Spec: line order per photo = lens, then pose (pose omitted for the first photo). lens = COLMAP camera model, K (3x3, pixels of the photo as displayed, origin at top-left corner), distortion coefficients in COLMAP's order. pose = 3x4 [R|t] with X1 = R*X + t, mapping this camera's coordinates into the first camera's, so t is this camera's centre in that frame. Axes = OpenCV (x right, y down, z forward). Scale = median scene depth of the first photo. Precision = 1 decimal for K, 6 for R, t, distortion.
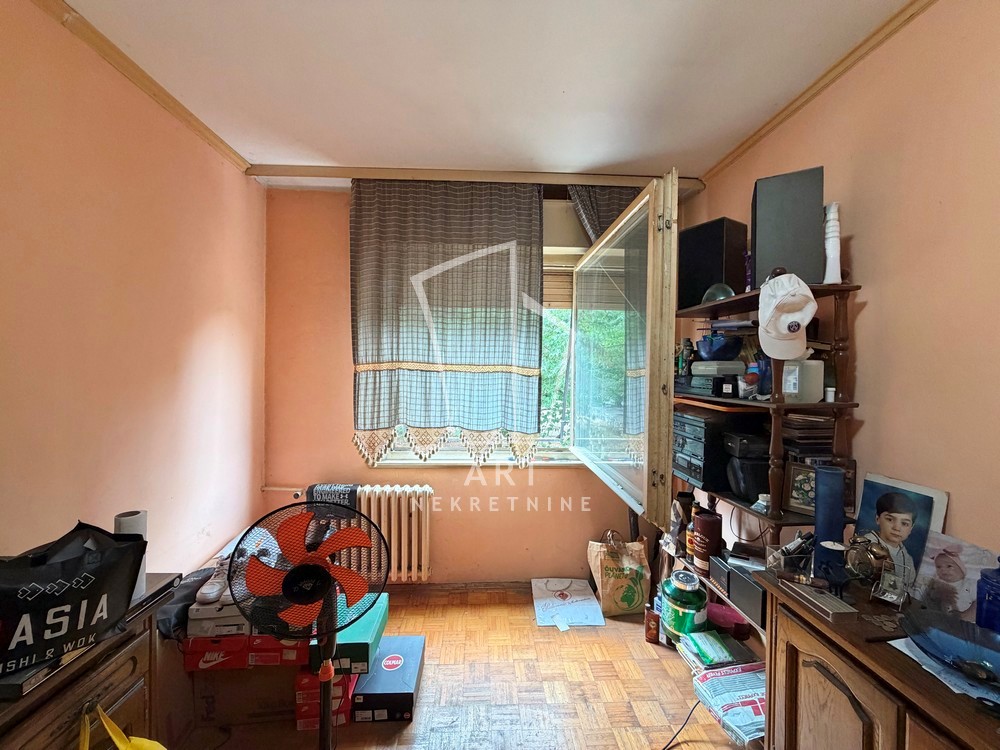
lens RADIAL K [[398.3, 0, 496.4], [0, 398.3, 377.0], [0, 0, 1]] dist [-0.000503, 0.000084]
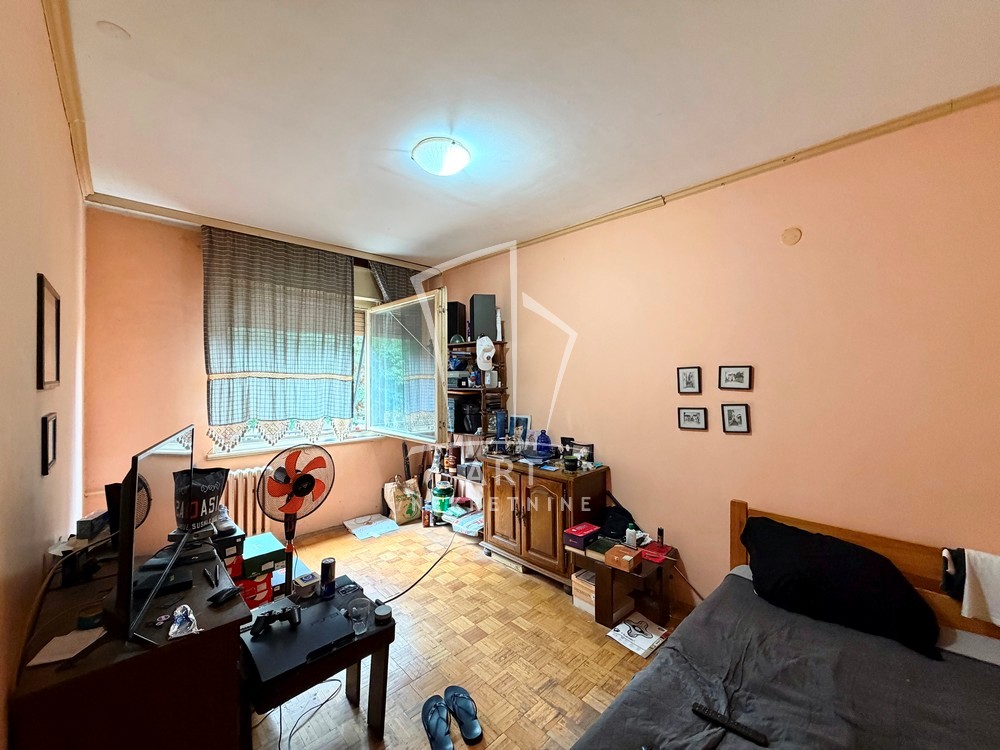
lens RADIAL K [[398.3, 0, 496.4], [0, 398.3, 377.0], [0, 0, 1]] dist [-0.000503, 0.000084]
pose [[0.754783, -0.012045, 0.655864, -0.594148], [0.025756, 0.999605, -0.011283, 0.018272], [-0.655468, 0.025408, 0.754795, -0.638222]]
